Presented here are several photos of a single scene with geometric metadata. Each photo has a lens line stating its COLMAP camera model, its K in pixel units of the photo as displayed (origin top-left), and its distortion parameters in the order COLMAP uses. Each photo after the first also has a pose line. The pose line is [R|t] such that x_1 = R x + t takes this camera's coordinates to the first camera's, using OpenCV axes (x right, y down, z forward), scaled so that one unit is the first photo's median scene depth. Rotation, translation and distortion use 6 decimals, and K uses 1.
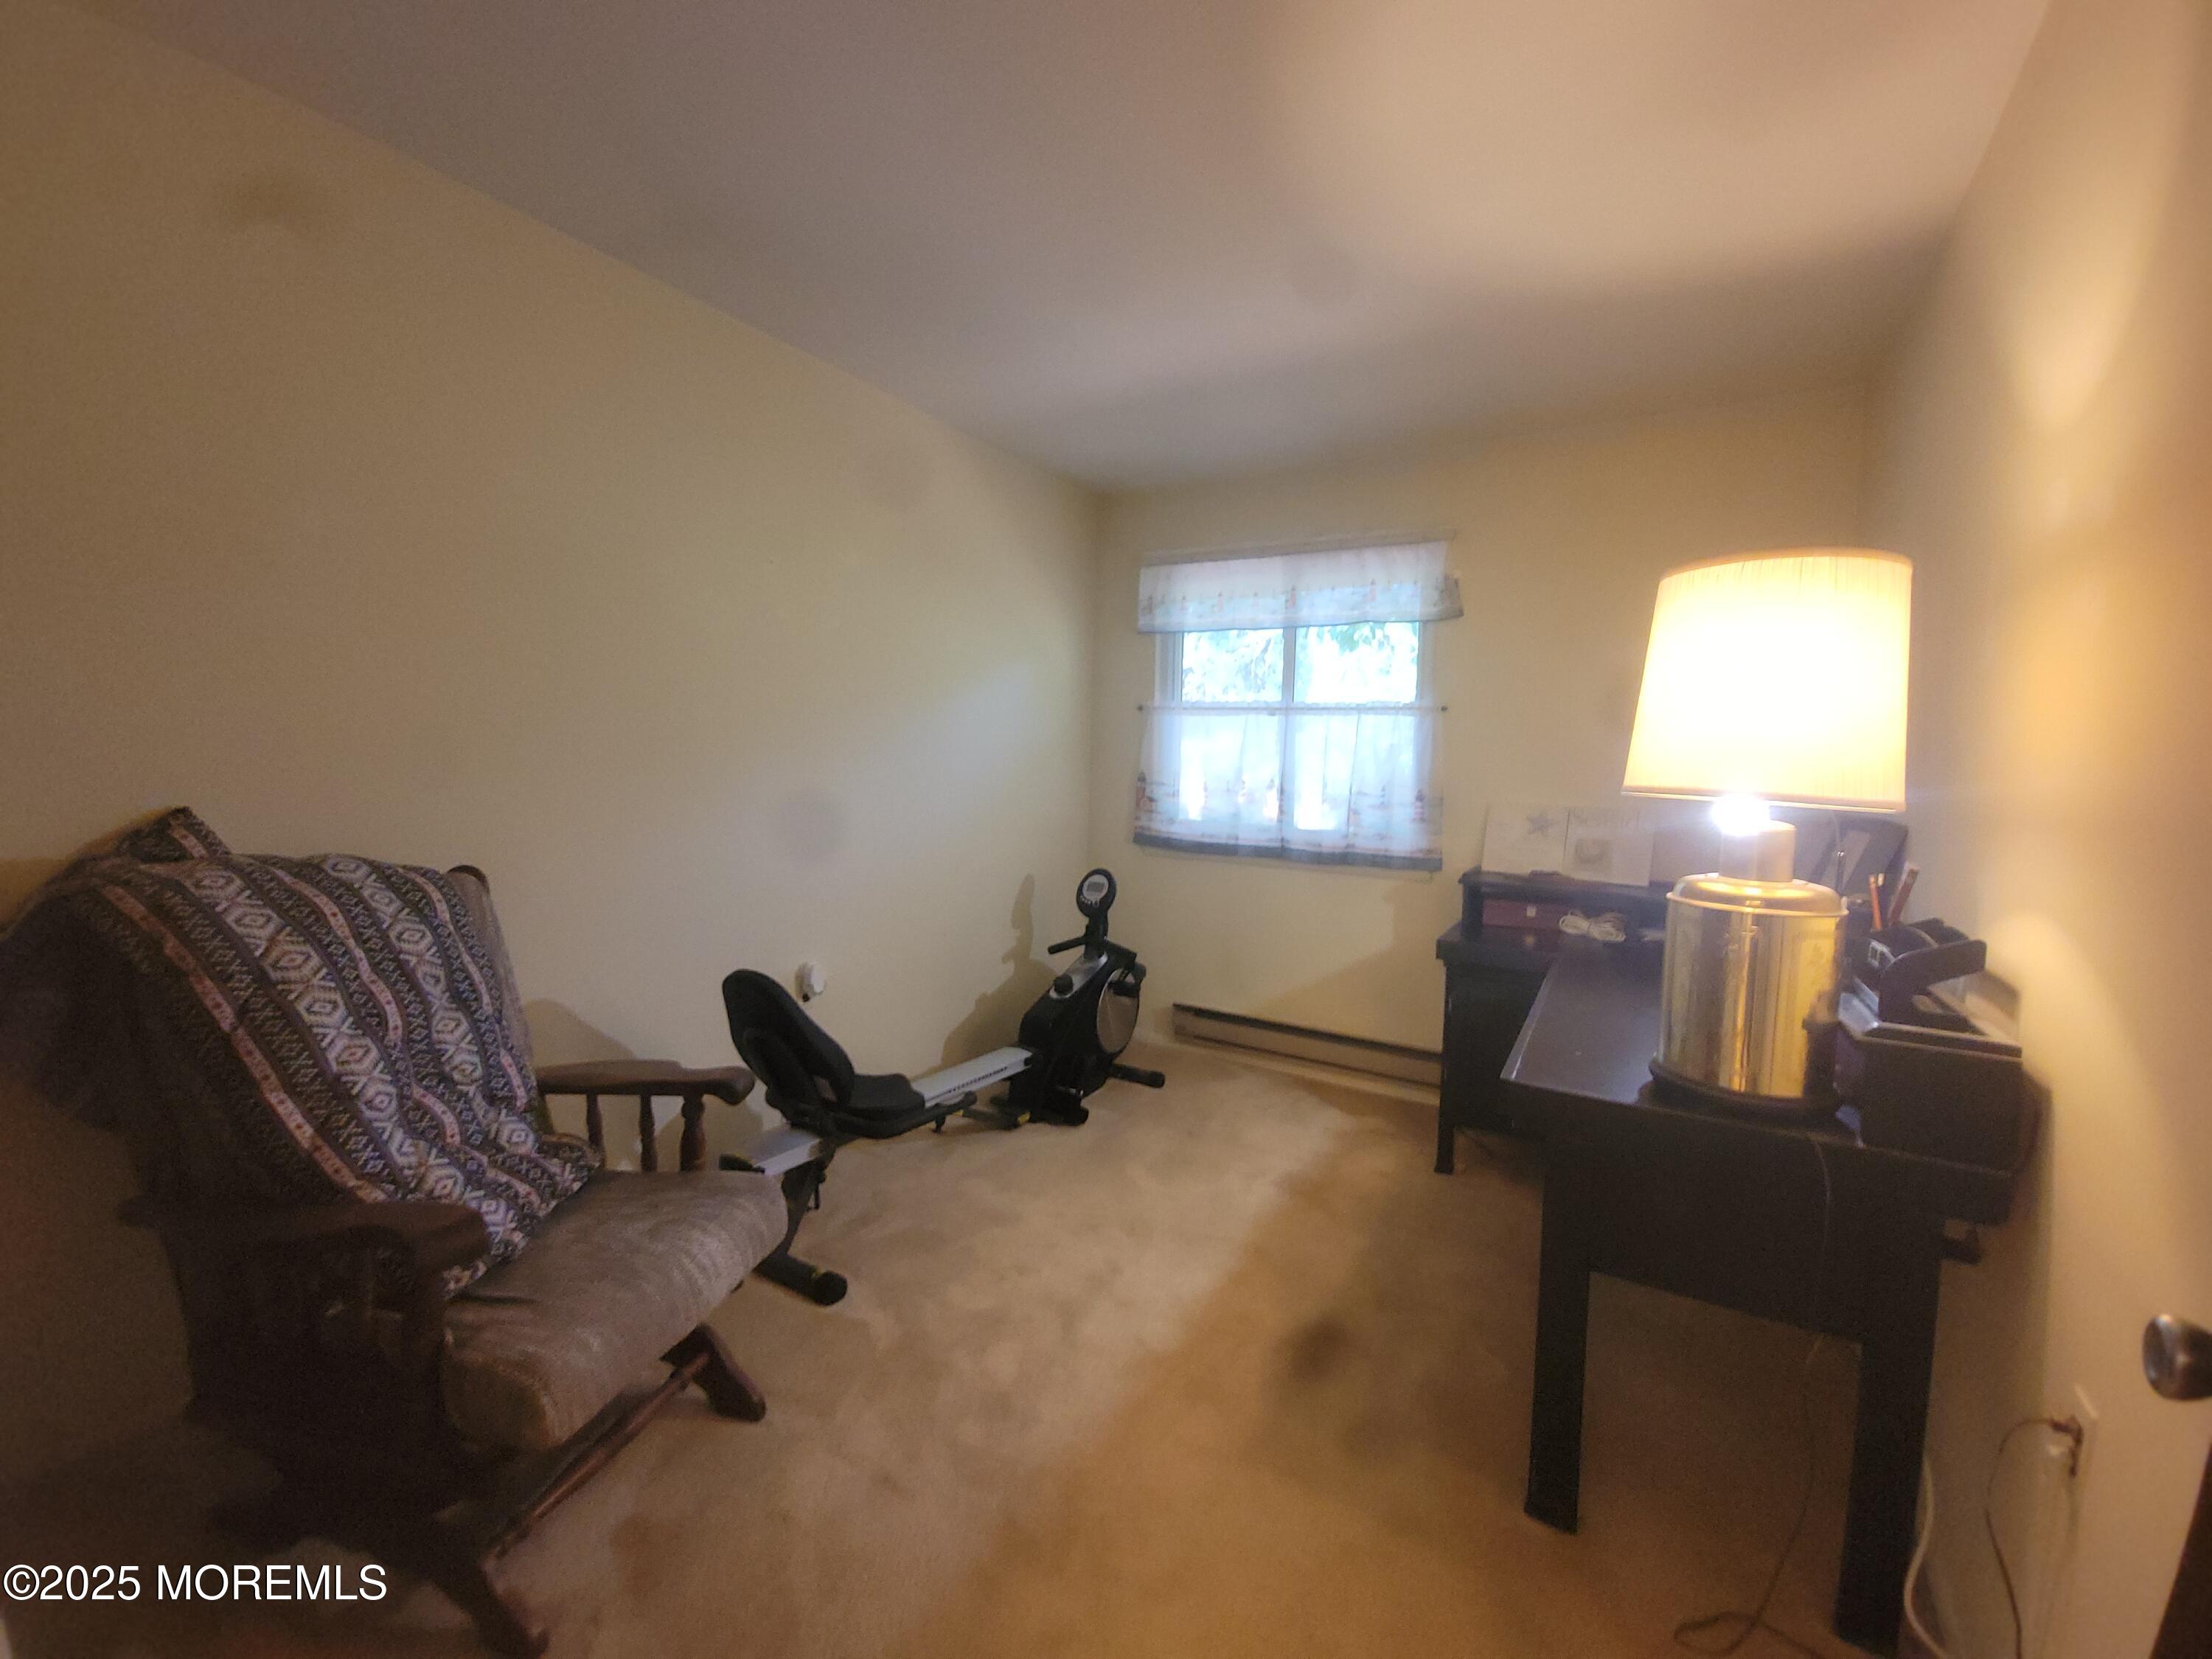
lens RADIAL K [[899.7, 0, 1093.3], [0, 899.7, 828.3], [0, 0, 1]] dist [0.005463, -0.003606]
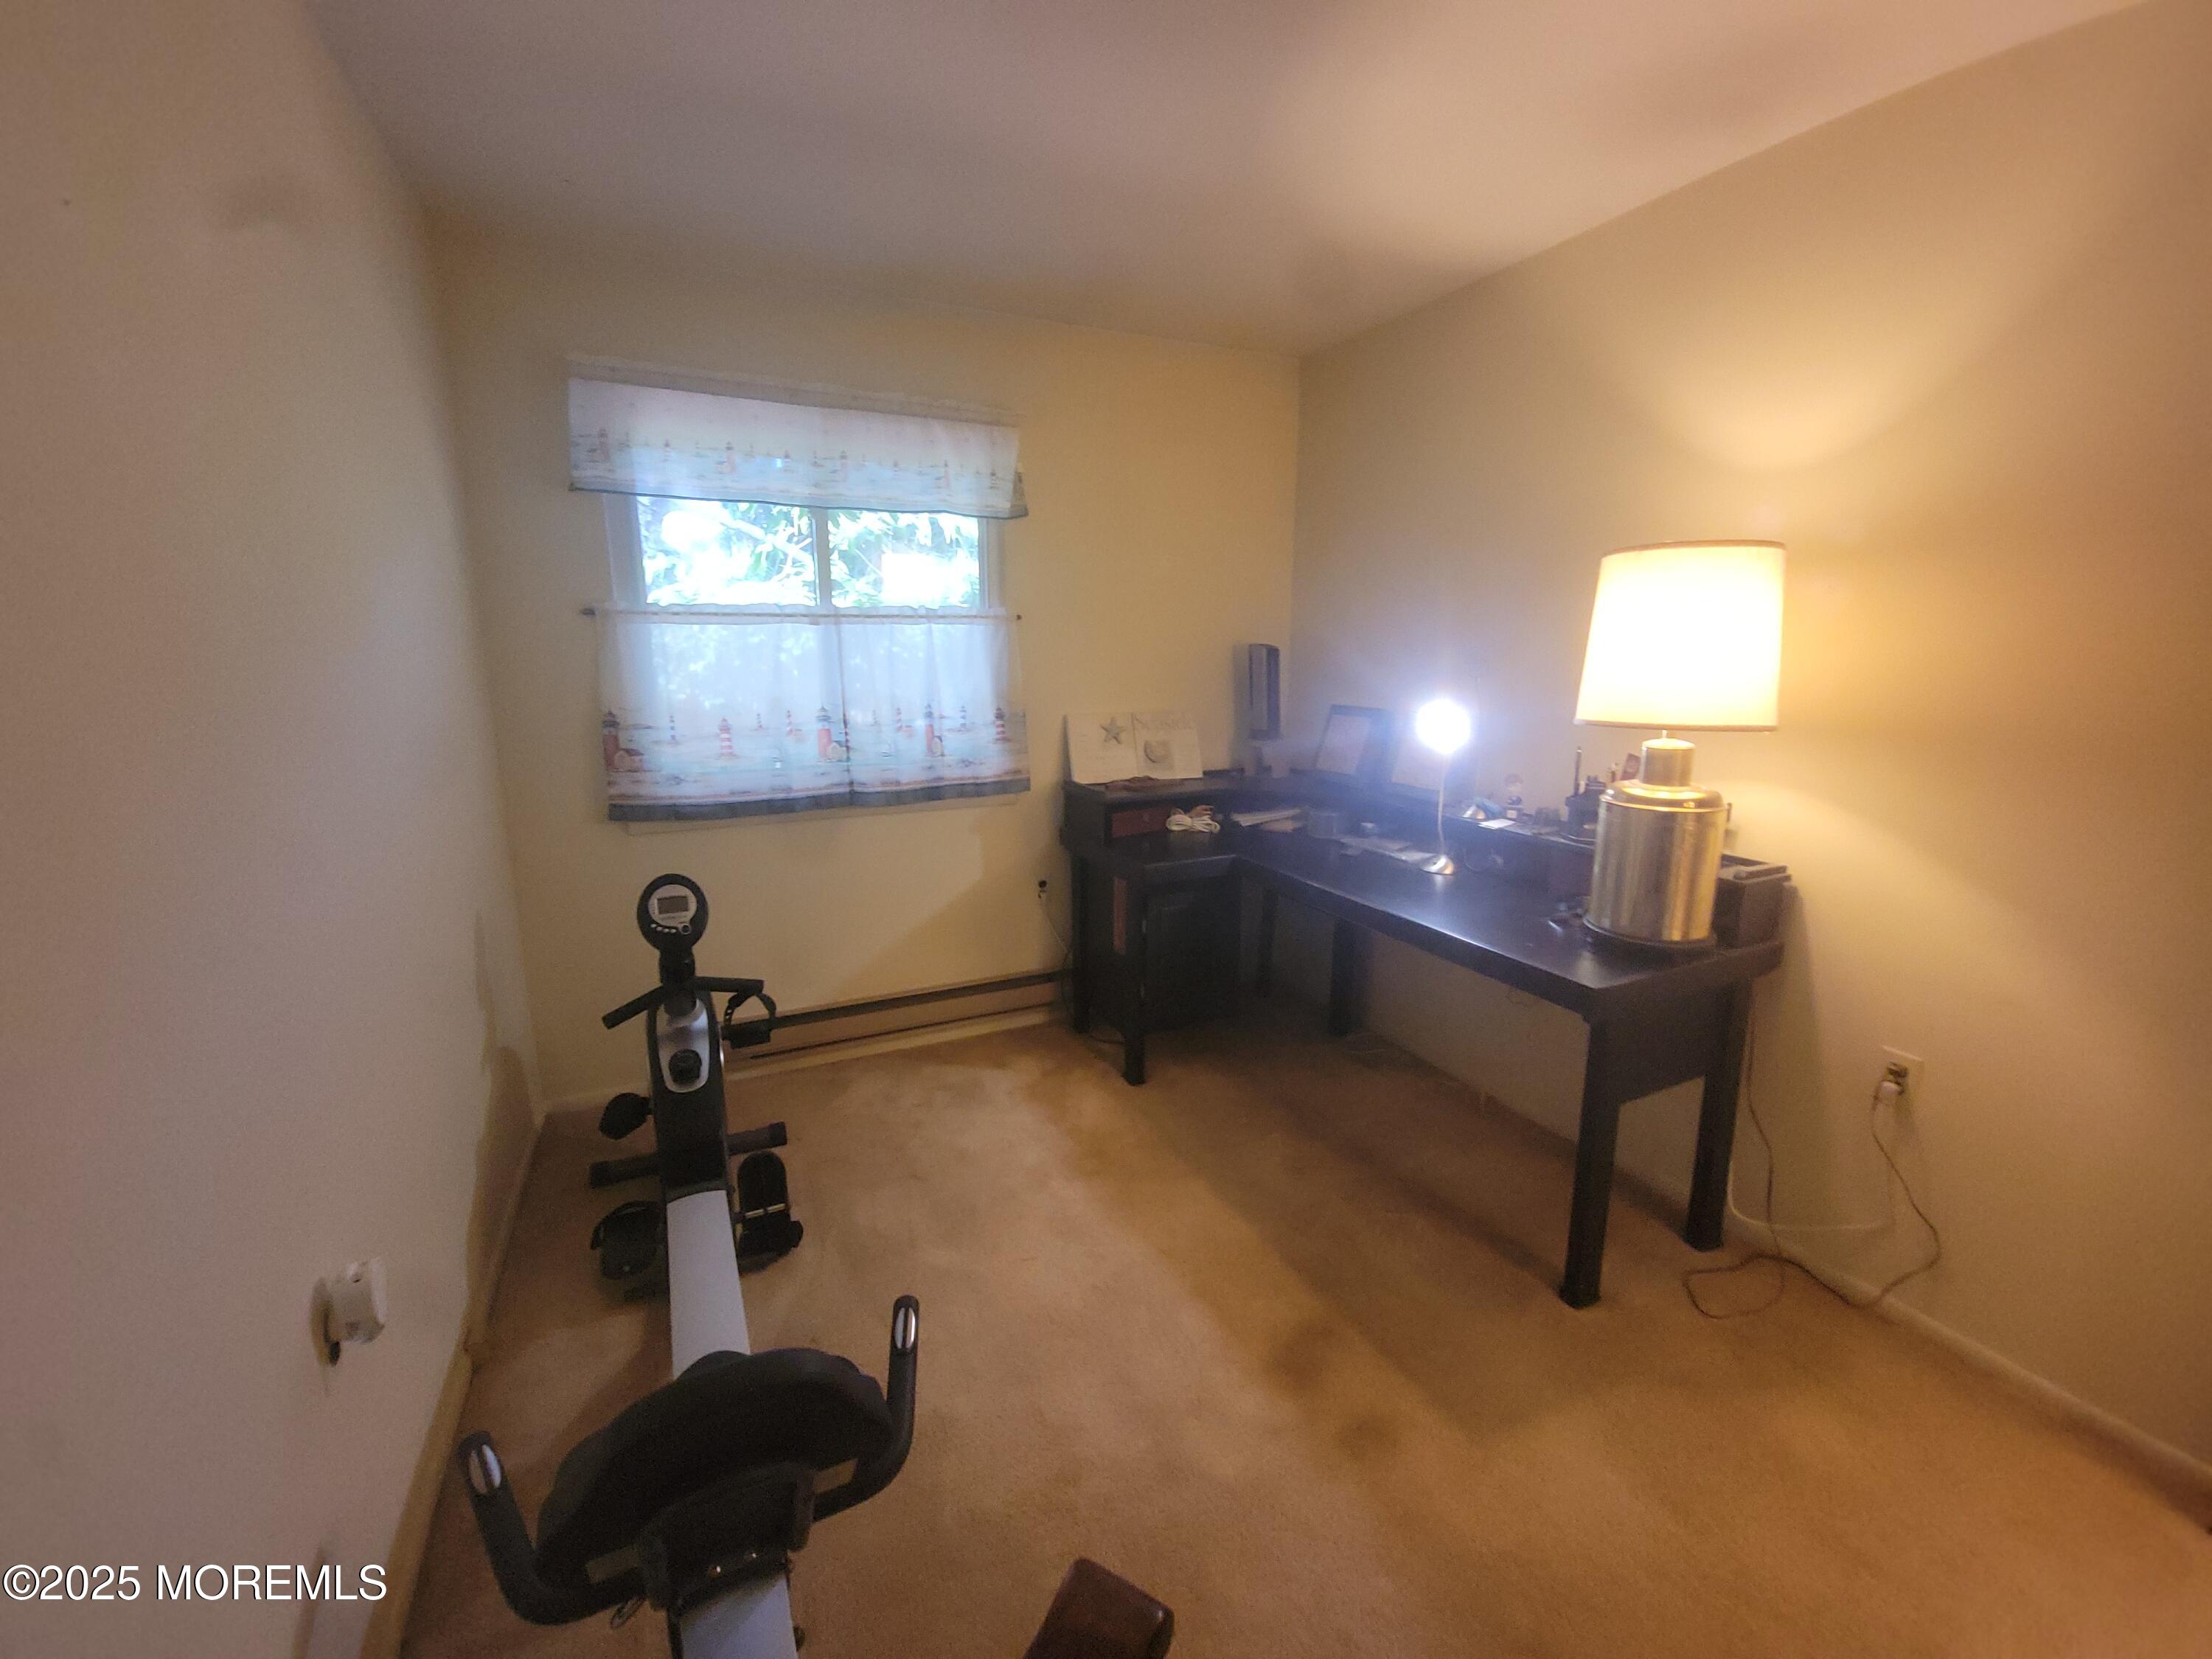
lens RADIAL K [[899.7, 0, 1102.6], [0, 899.7, 818.9], [0, 0, 1]] dist [0.005463, -0.003606]
pose [[0.552342, -0.195508, 0.810367, -0.340787], [0.085107, 0.980255, 0.178486, -0.084439], [-0.829262, -0.029617, 0.558075, 0.390839]]
